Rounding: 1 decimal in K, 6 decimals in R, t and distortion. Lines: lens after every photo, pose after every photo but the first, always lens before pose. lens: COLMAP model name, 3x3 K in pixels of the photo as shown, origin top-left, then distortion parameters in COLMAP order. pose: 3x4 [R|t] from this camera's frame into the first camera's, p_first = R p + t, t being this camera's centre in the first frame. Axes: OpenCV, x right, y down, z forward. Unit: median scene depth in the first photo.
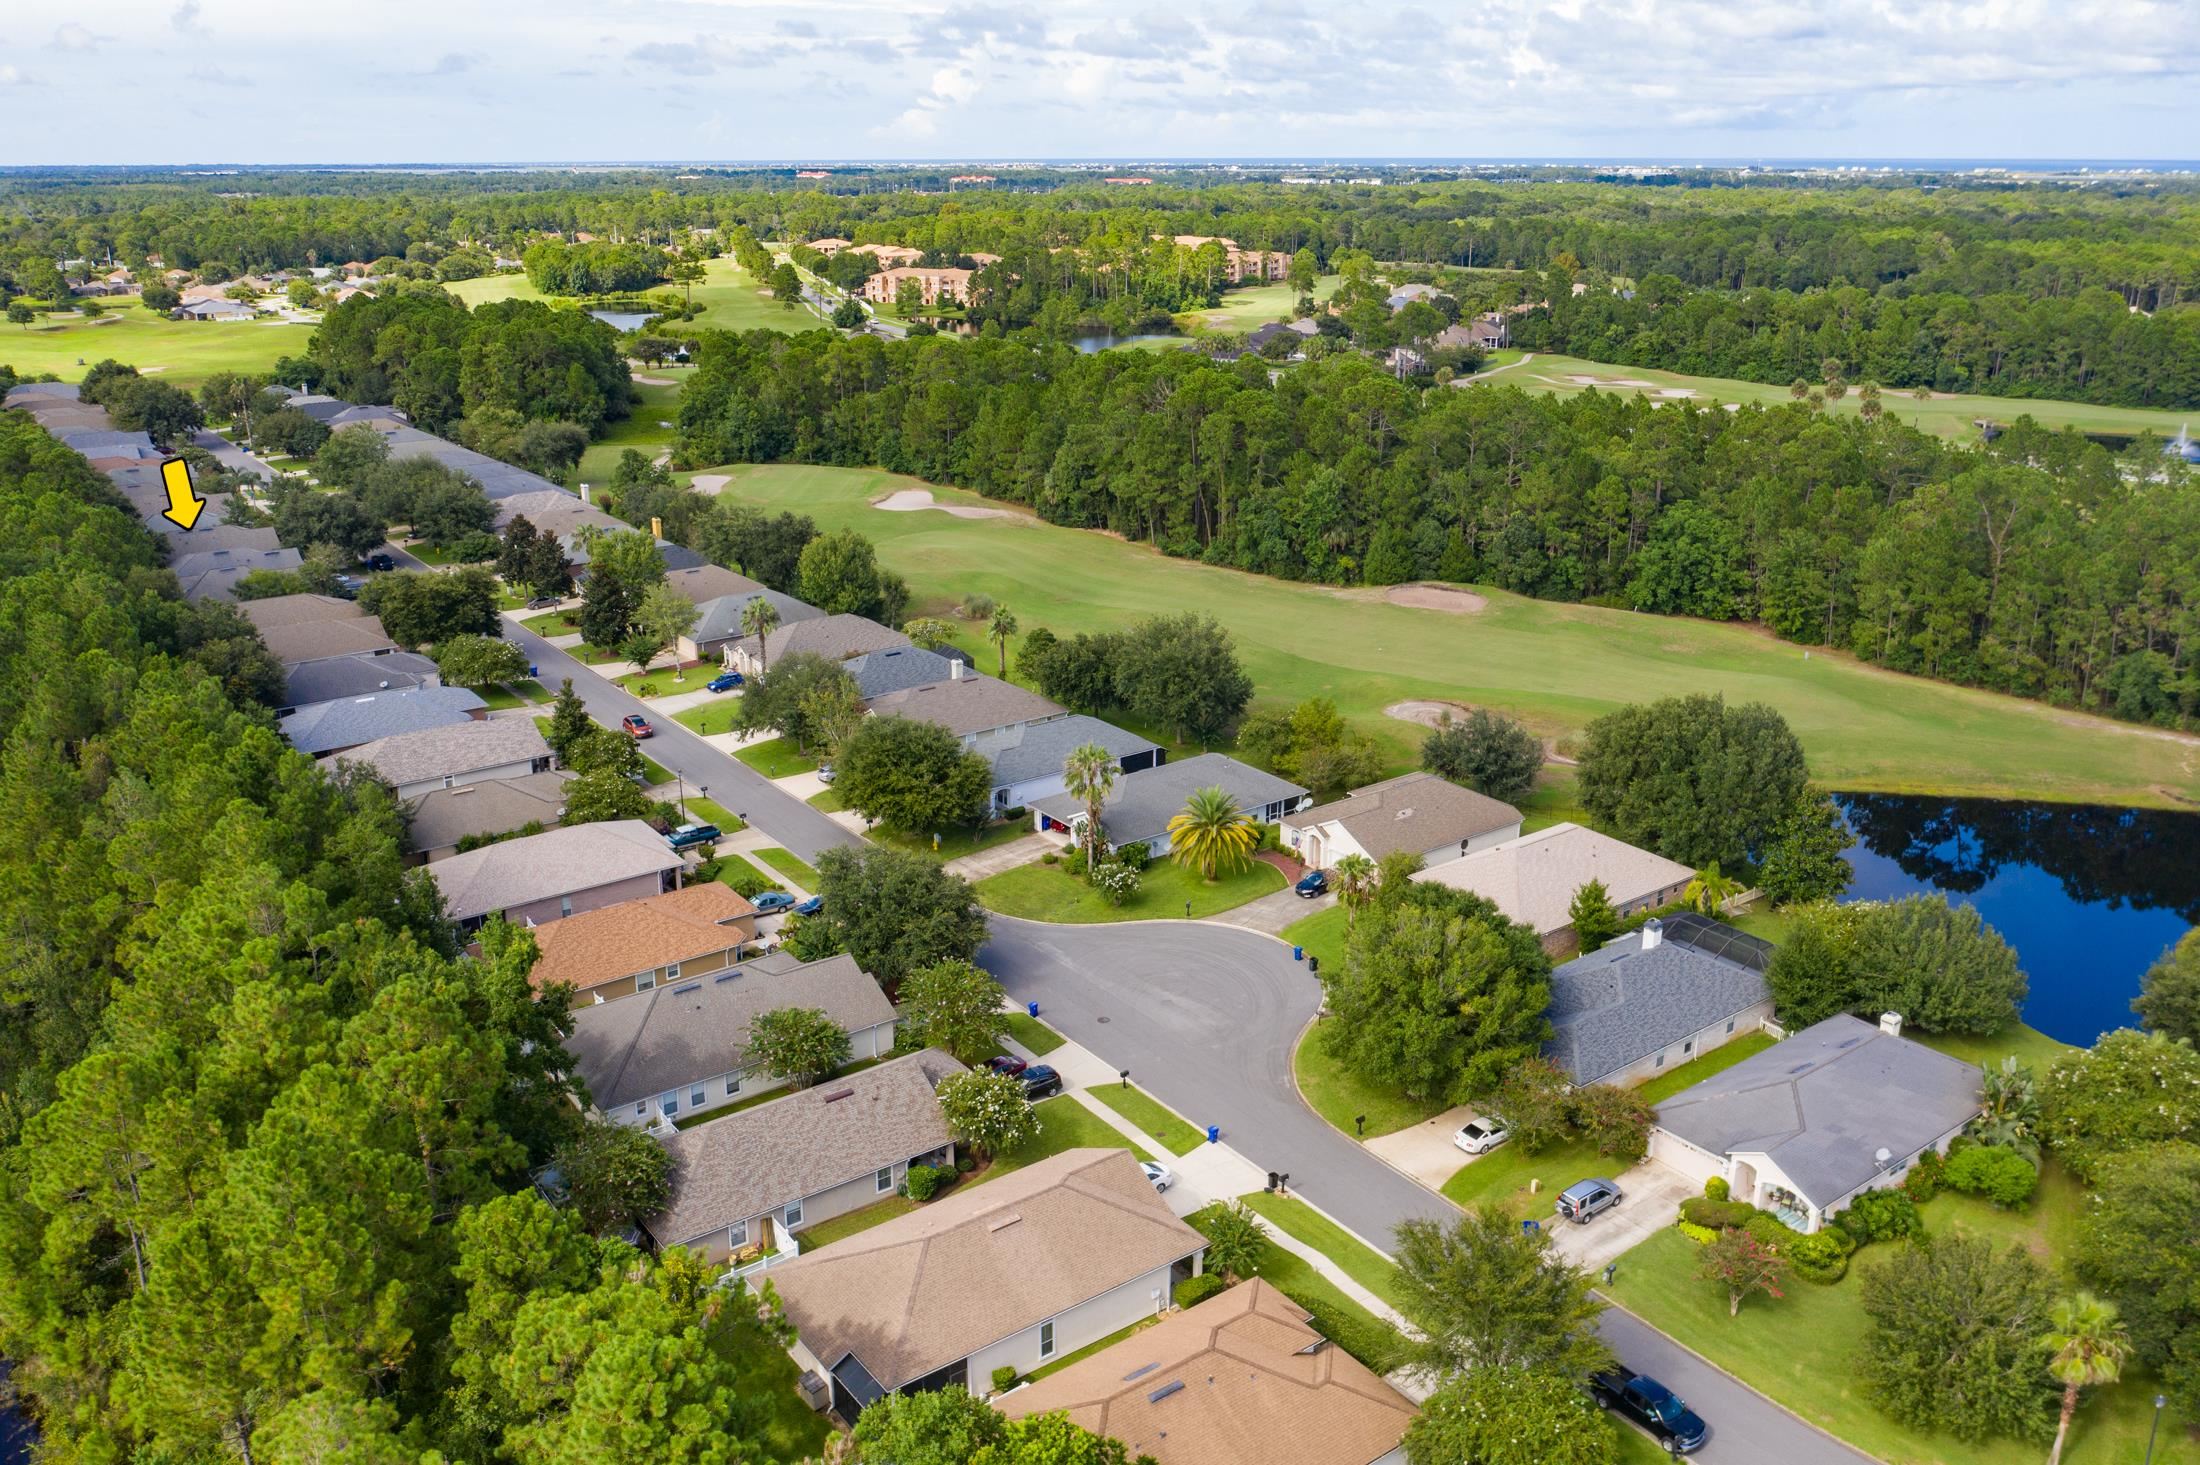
lens RADIAL K [[1831.3, 0, 1100.0], [0, 1831.3, 732.5], [0, 0, 1]] dist [-0.032221, -0.002087]
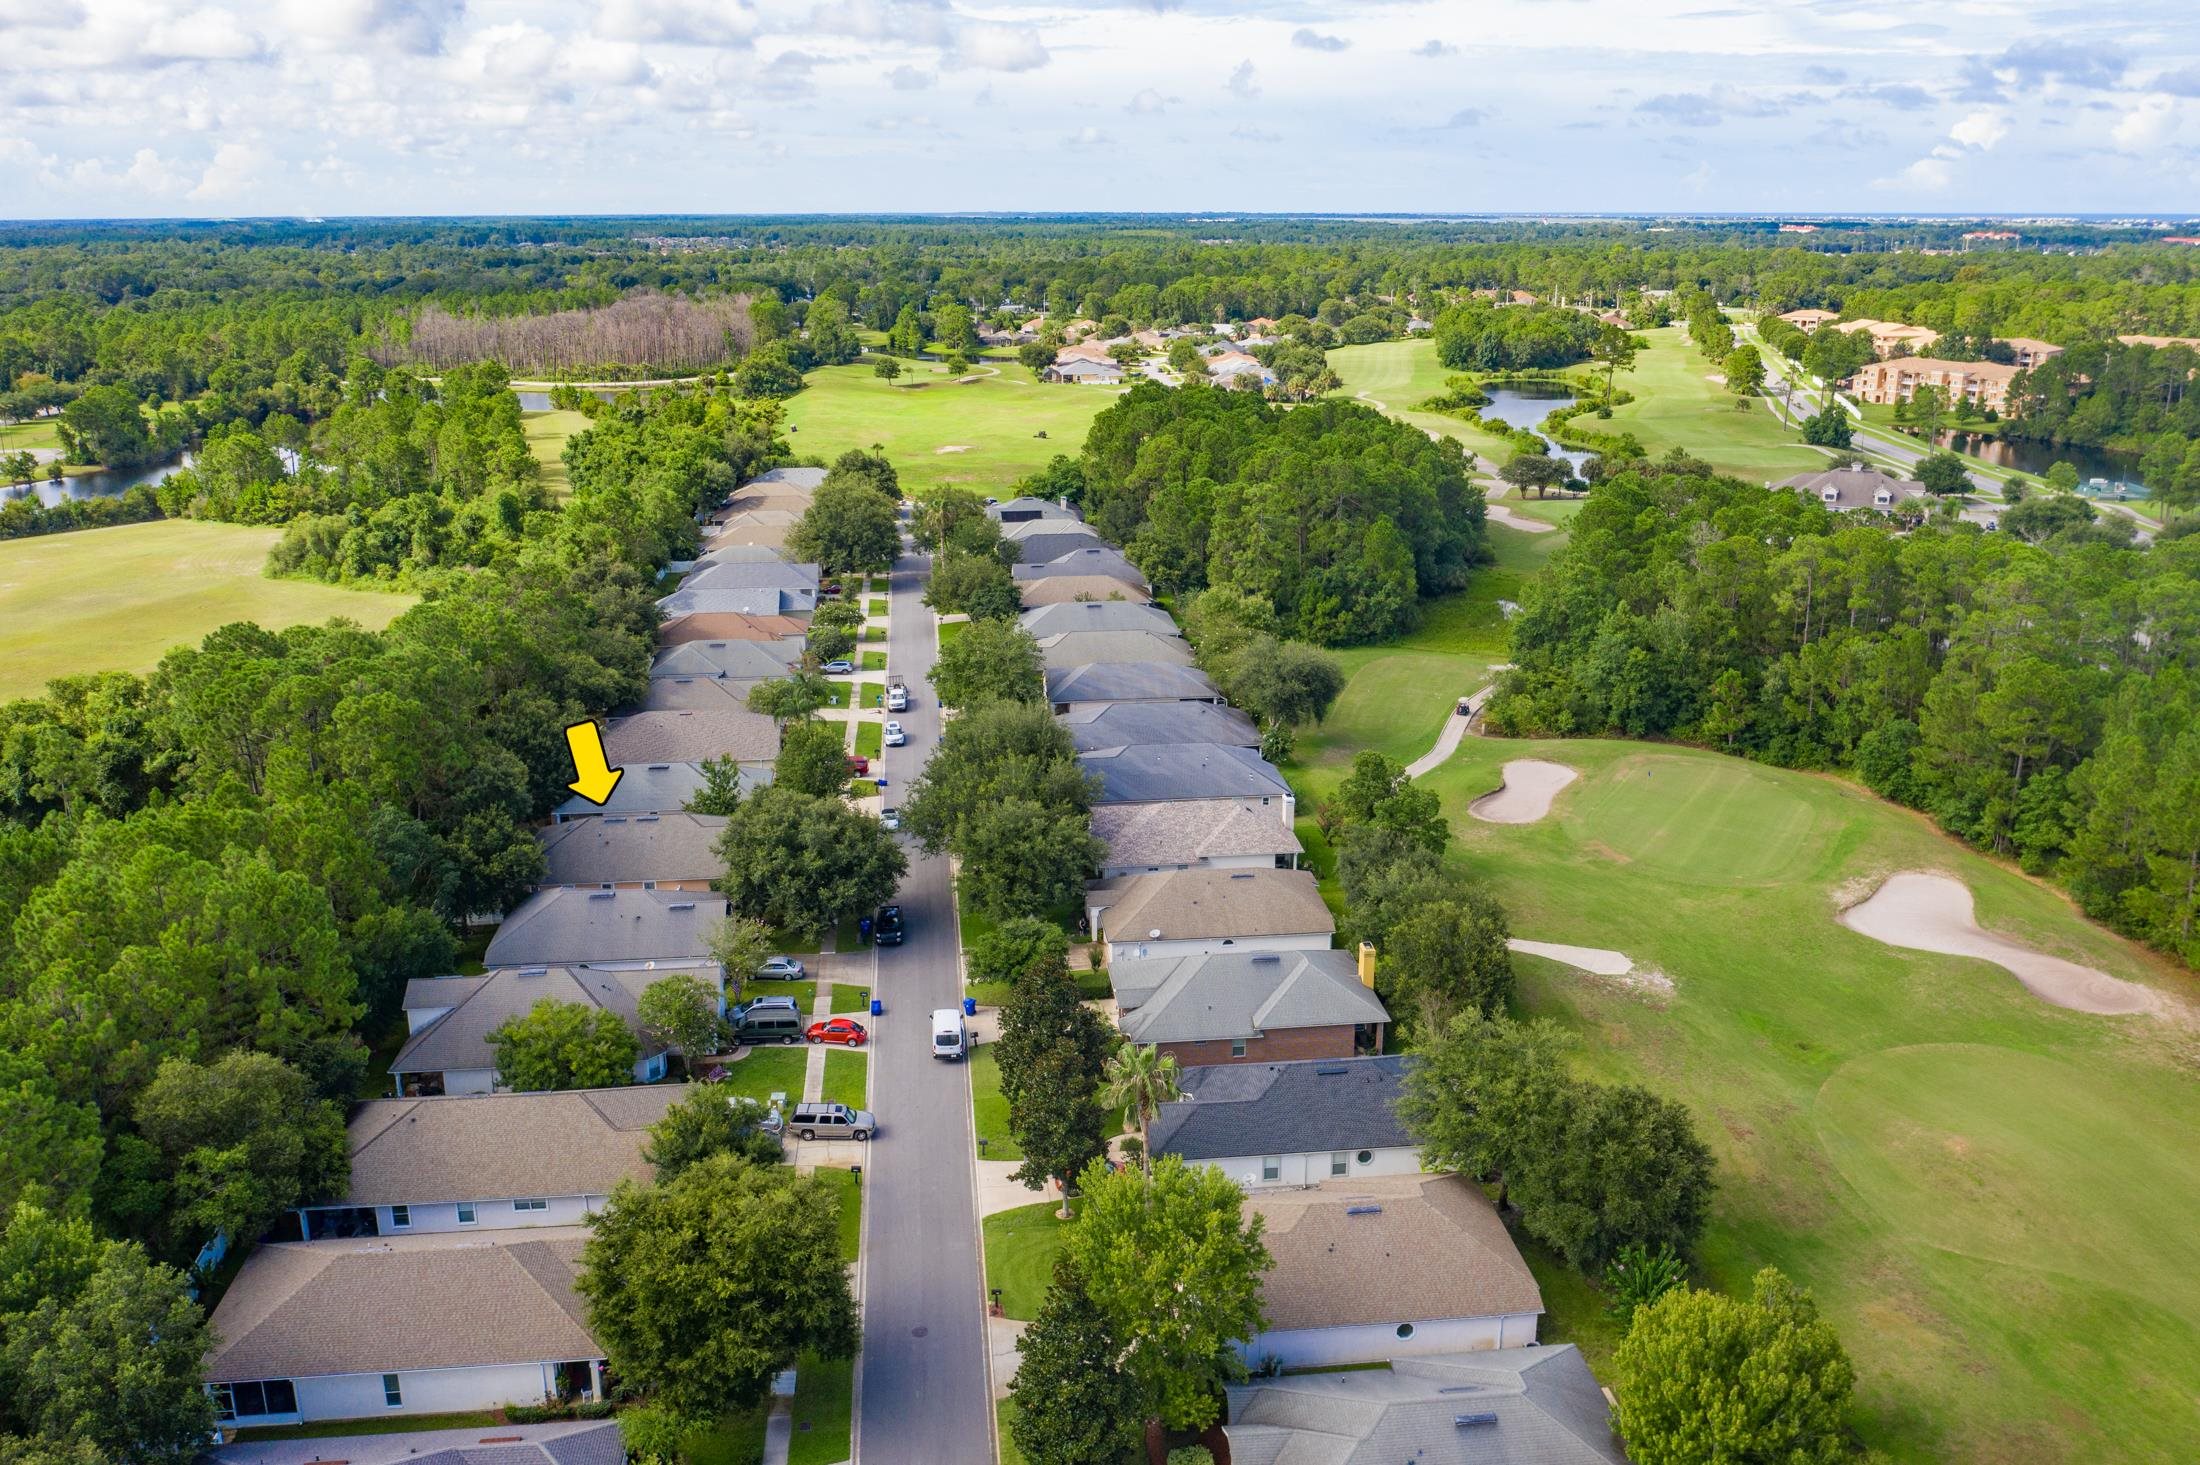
lens RADIAL K [[1701.2, 0, 1100.0], [0, 1701.2, 732.5], [0, 0, 1]] dist [-0.023428, -0.000725]
pose [[0.865370, 0.145544, -0.479532, -0.039728], [-0.148534, 0.988391, 0.031943, -0.073109], [0.478614, 0.043585, 0.876943, 0.234319]]
